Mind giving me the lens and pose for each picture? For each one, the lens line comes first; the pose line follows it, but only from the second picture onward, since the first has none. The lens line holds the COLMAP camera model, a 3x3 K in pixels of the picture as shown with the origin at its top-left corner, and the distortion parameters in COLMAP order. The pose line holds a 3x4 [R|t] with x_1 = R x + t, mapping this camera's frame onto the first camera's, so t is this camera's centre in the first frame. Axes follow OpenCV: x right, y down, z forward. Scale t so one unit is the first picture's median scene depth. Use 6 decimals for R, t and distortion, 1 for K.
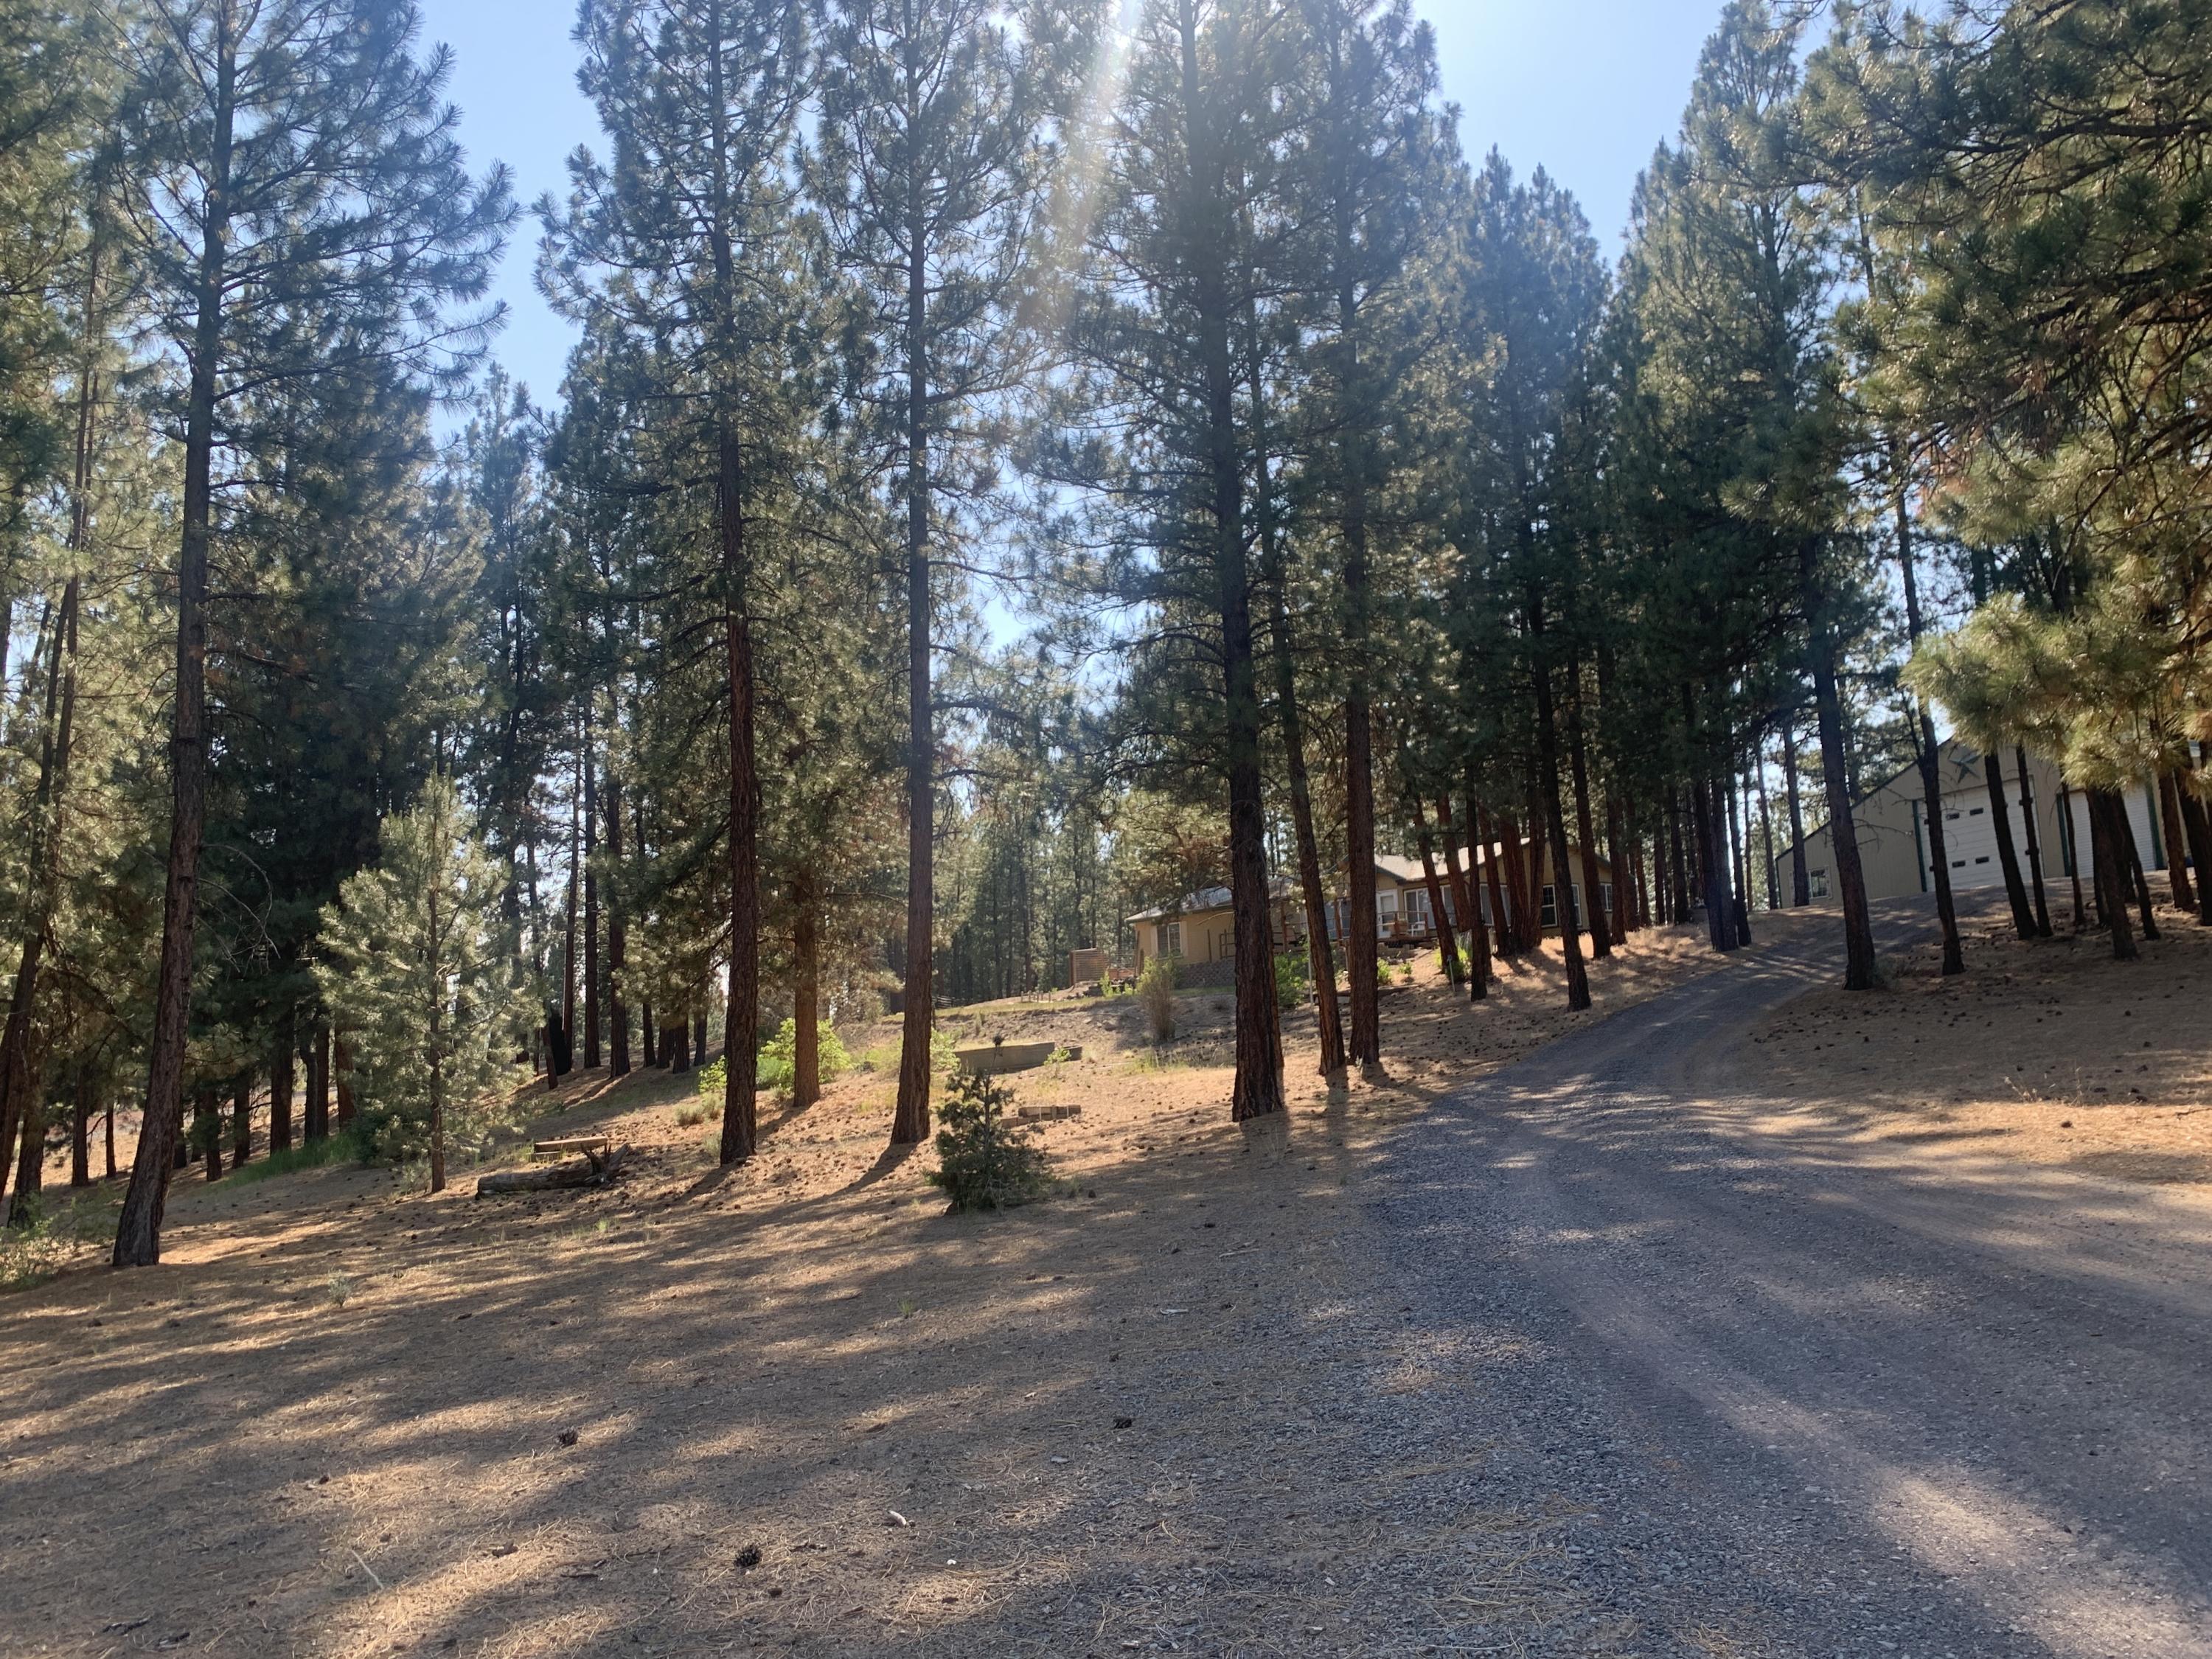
lens RADIAL K [[1646.4, 0, 1106.0], [0, 1646.4, 829.5], [0, 0, 1]] dist [0.022215, -0.048231]
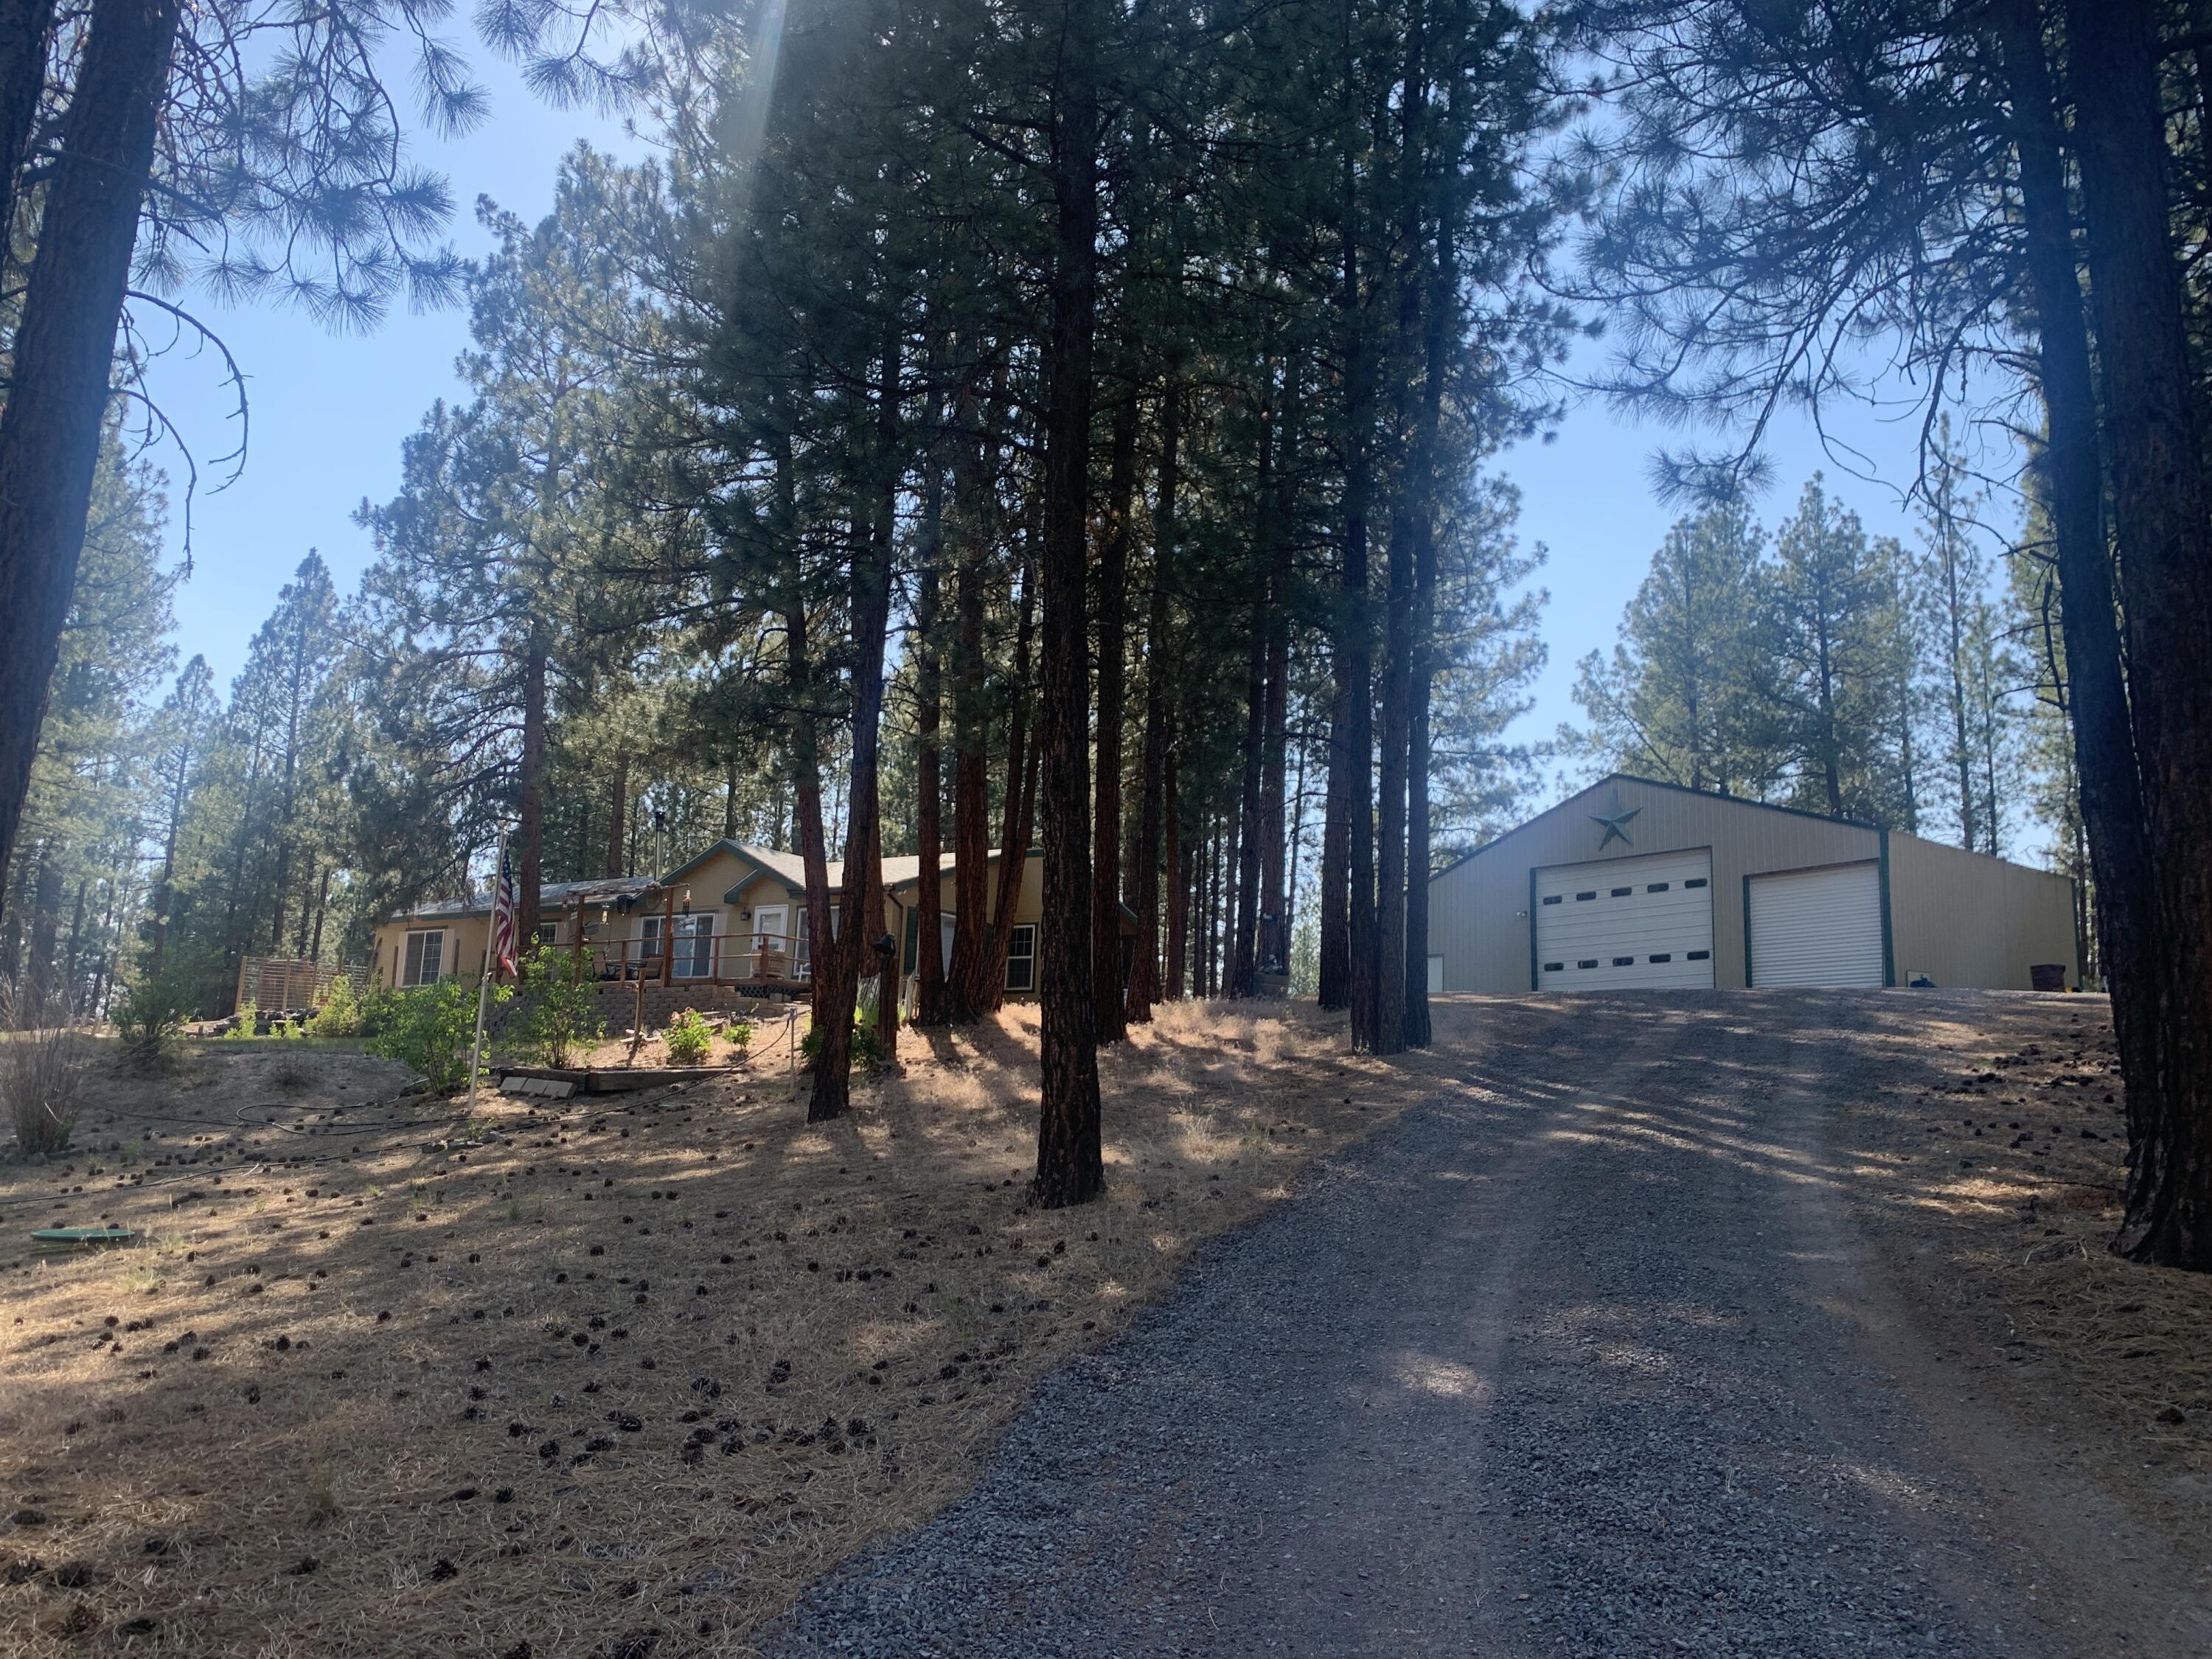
lens RADIAL K [[1646.4, 0, 1106.0], [0, 1646.4, 829.5], [0, 0, 1]] dist [0.022215, -0.048231]
pose [[0.947677, 0.129555, 0.291759, 0.214159], [-0.117134, 0.991319, -0.059724, 0.063396], [-0.296964, 0.022424, 0.954625, 0.769200]]
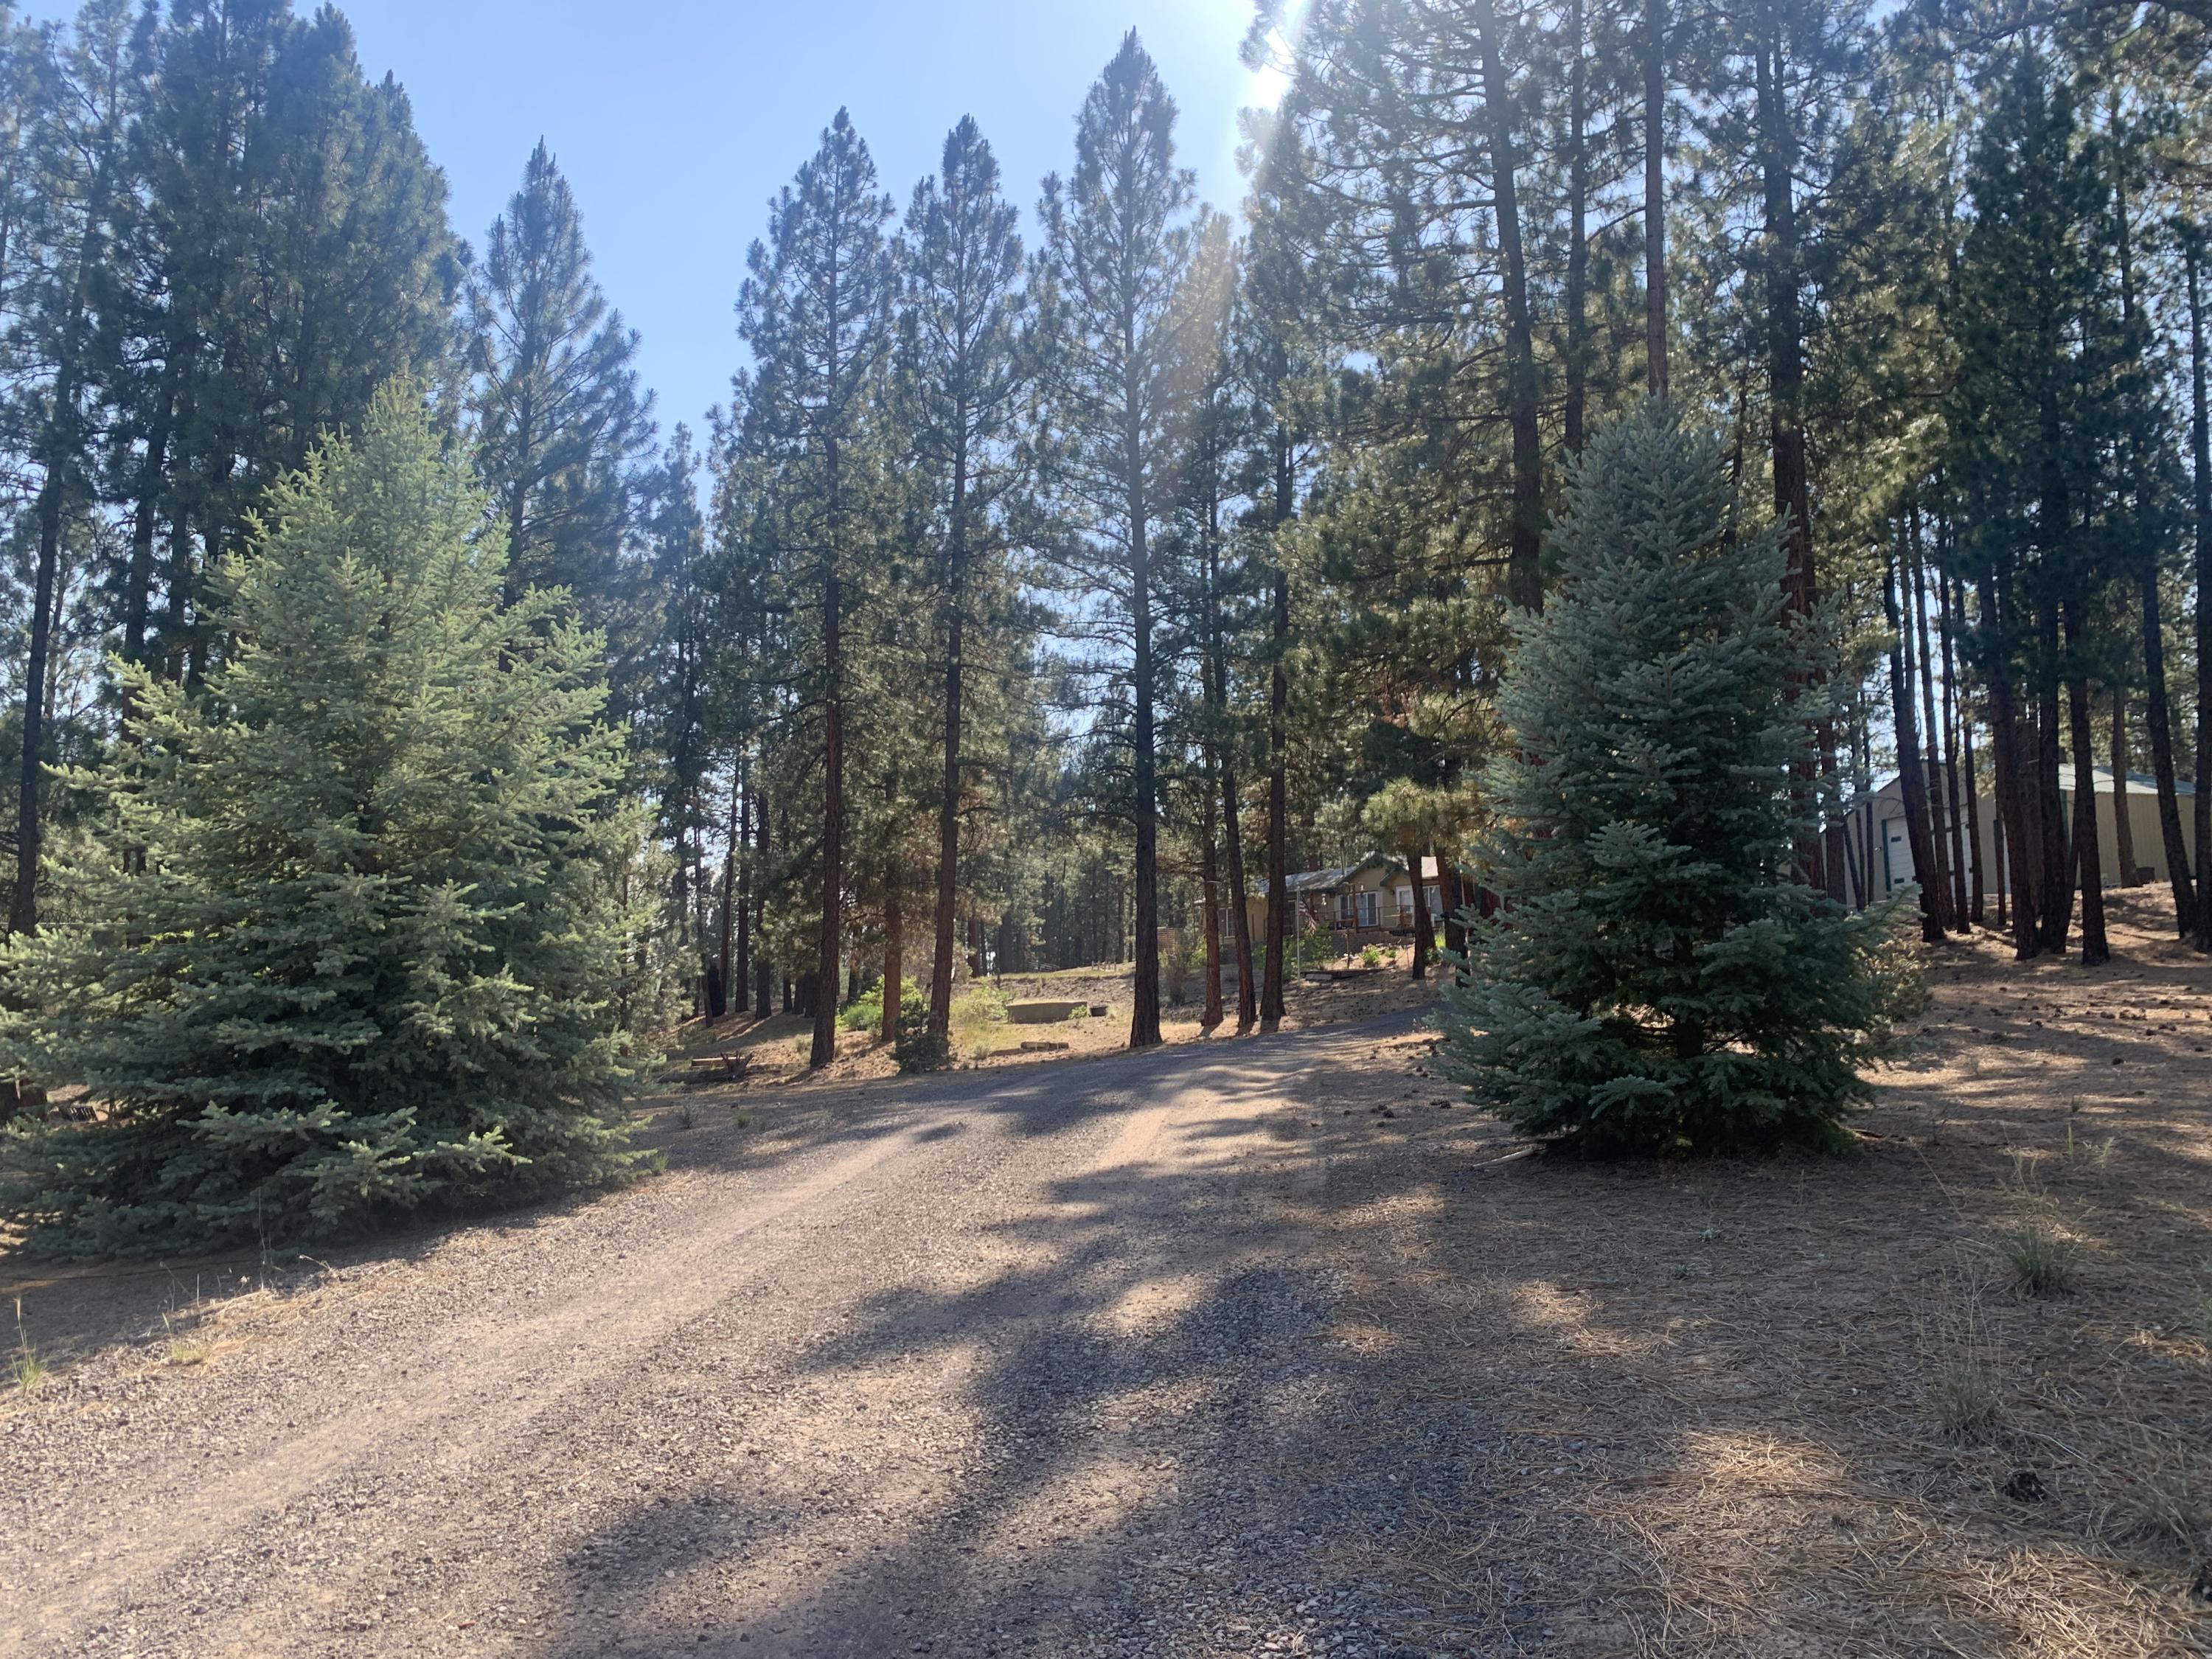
lens RADIAL K [[1627.4, 0, 1114.8], [0, 1627.4, 787.9], [0, 0, 1]] dist [0.088045, -0.296077]
pose [[0.995892, 0.024301, -0.087227, 0.130127], [-0.025118, 0.999650, -0.008280, -0.036536], [0.086996, 0.010437, 0.996154, -0.362570]]
